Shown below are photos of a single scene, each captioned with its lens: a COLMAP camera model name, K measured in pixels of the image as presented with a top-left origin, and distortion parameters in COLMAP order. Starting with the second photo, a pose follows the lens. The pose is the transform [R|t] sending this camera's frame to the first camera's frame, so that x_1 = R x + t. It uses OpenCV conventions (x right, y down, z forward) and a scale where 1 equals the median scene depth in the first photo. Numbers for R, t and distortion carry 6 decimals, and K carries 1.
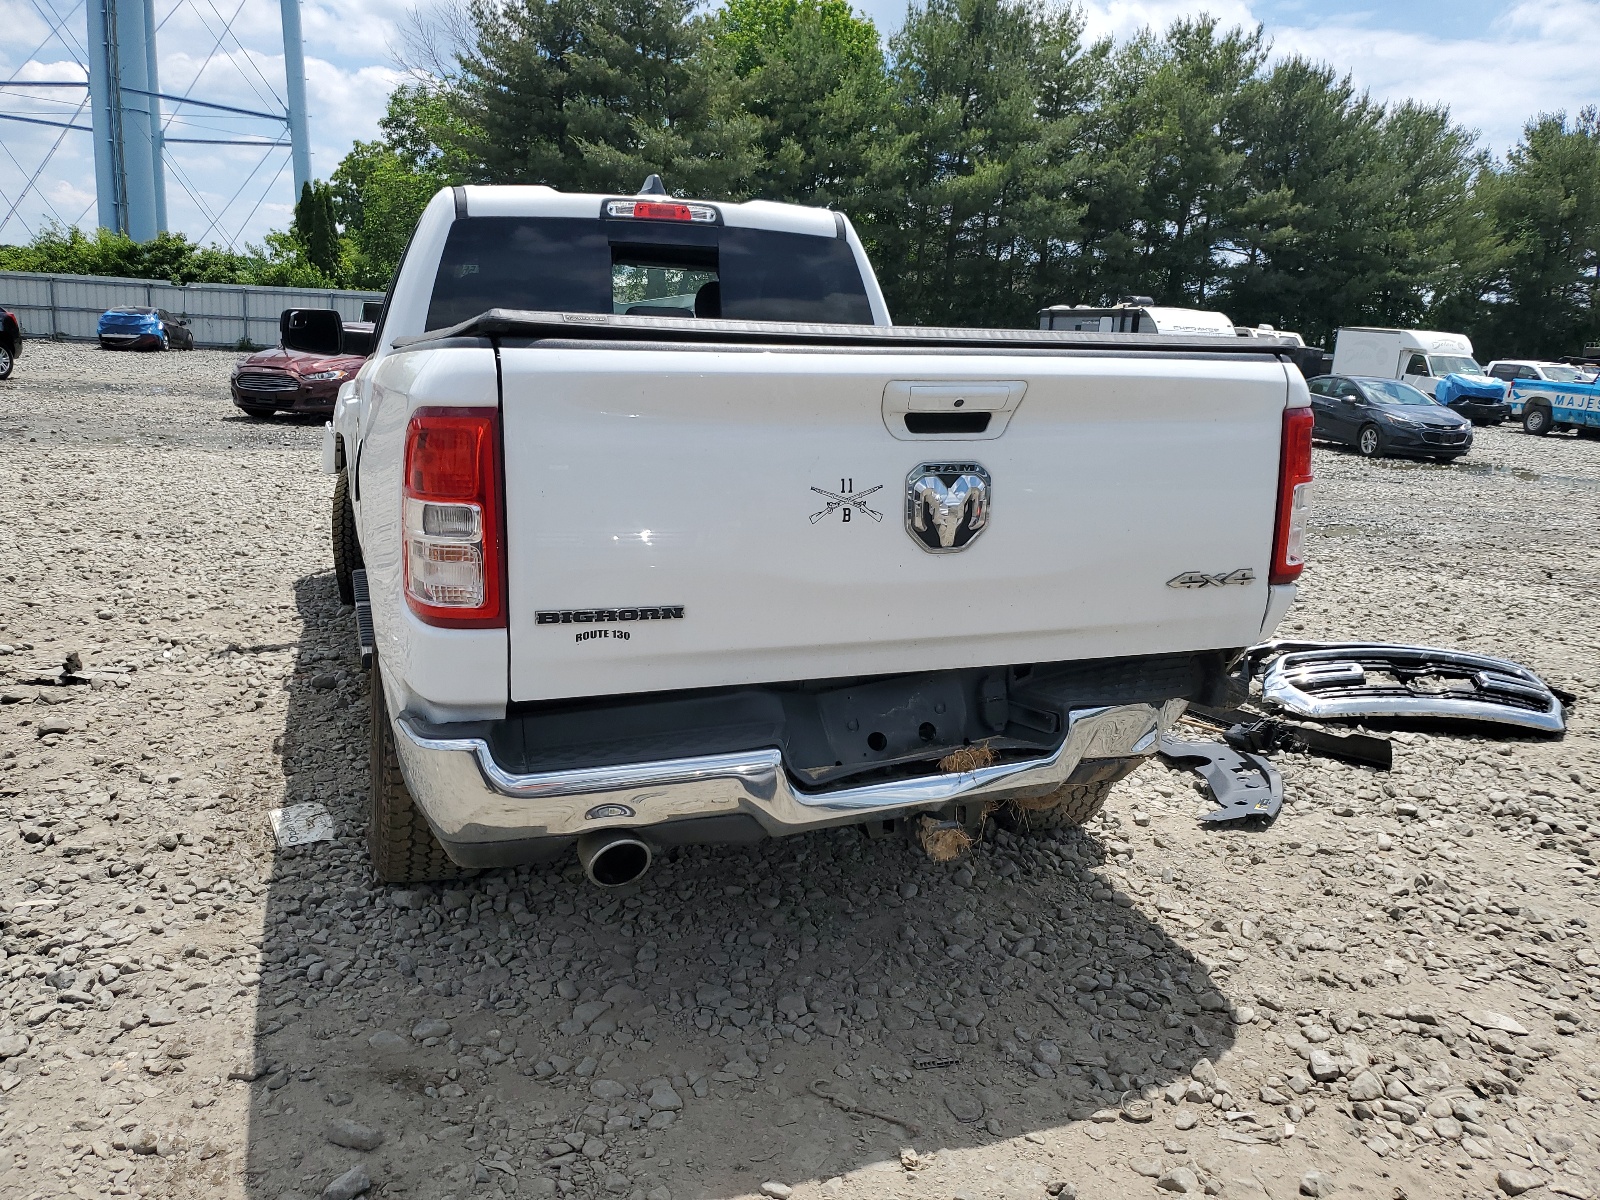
lens RADIAL K [[1281.2, 0, 800.0], [0, 1281.2, 600.0], [0, 0, 1]] dist [-0.043333, 0.047071]
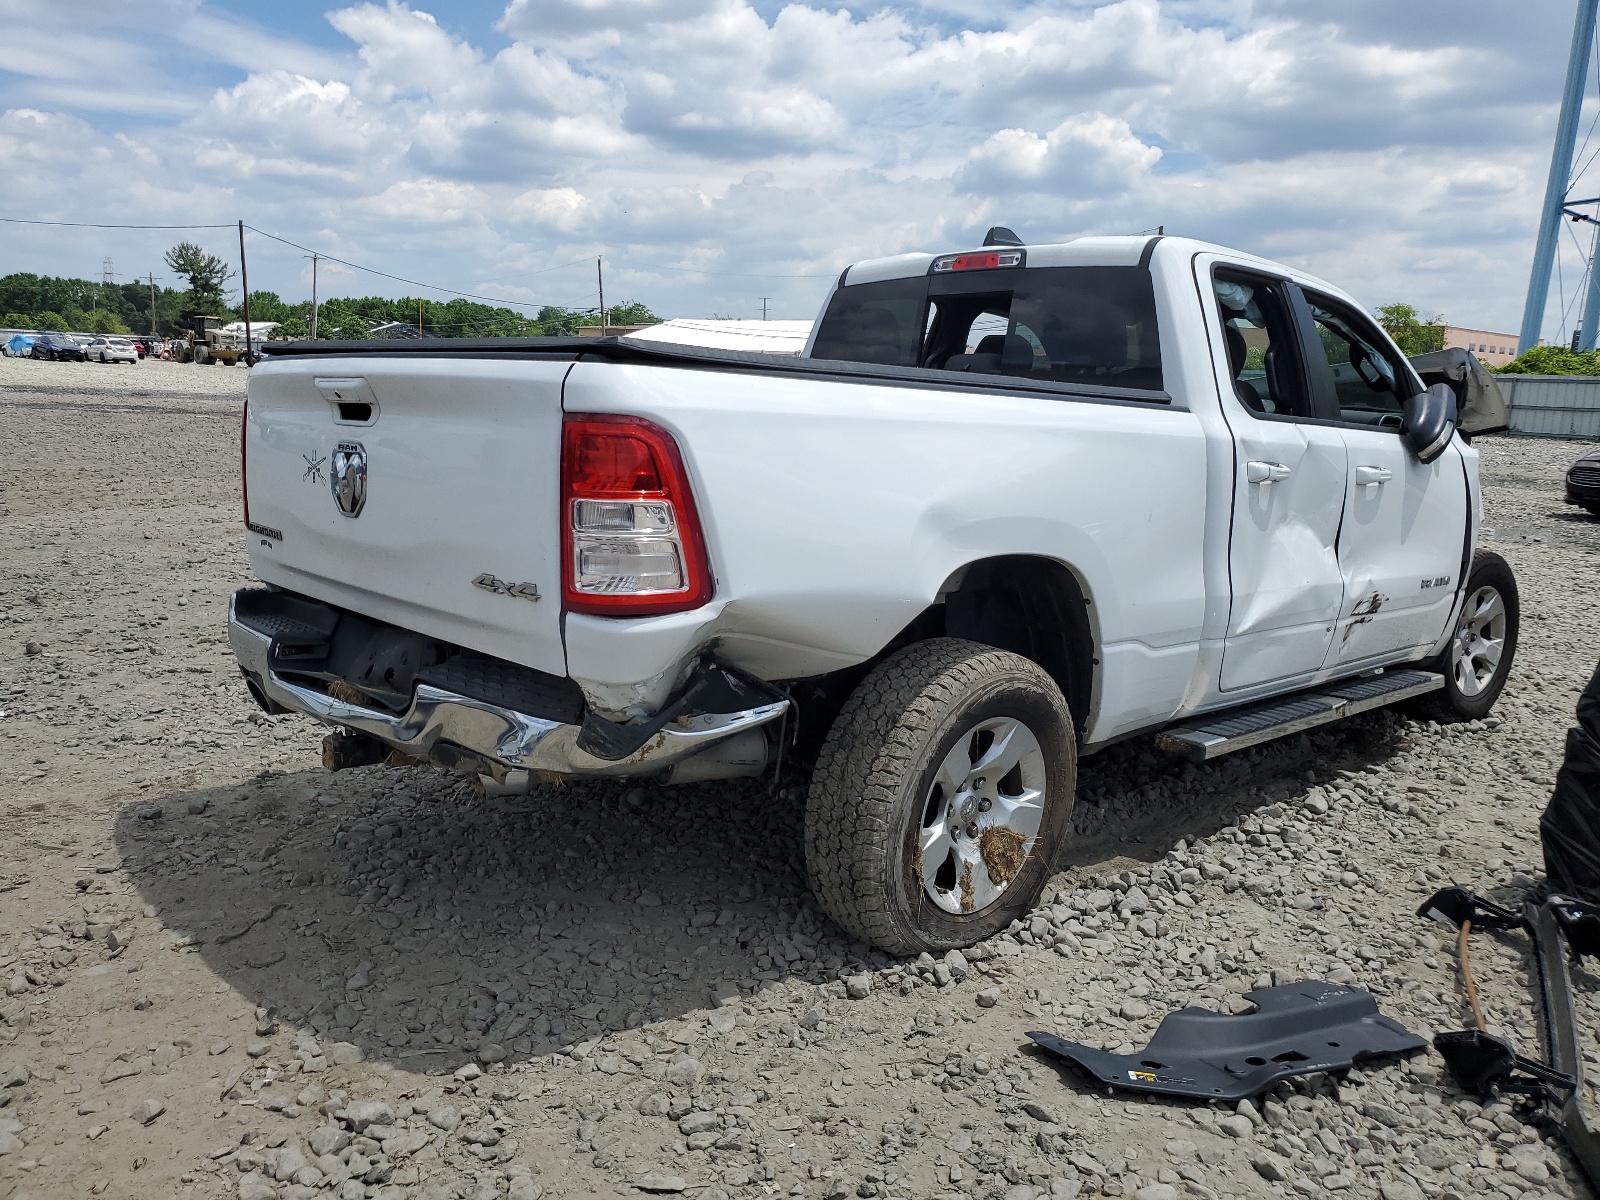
lens RADIAL K [[1281.2, 0, 800.0], [0, 1281.2, 600.0], [0, 0, 1]] dist [-0.043333, 0.047071]
pose [[0.381168, 0.131546, -0.915099, 0.666749], [-0.207209, 0.976799, 0.054107, -0.054268], [0.900986, 0.168993, 0.399582, 0.432713]]
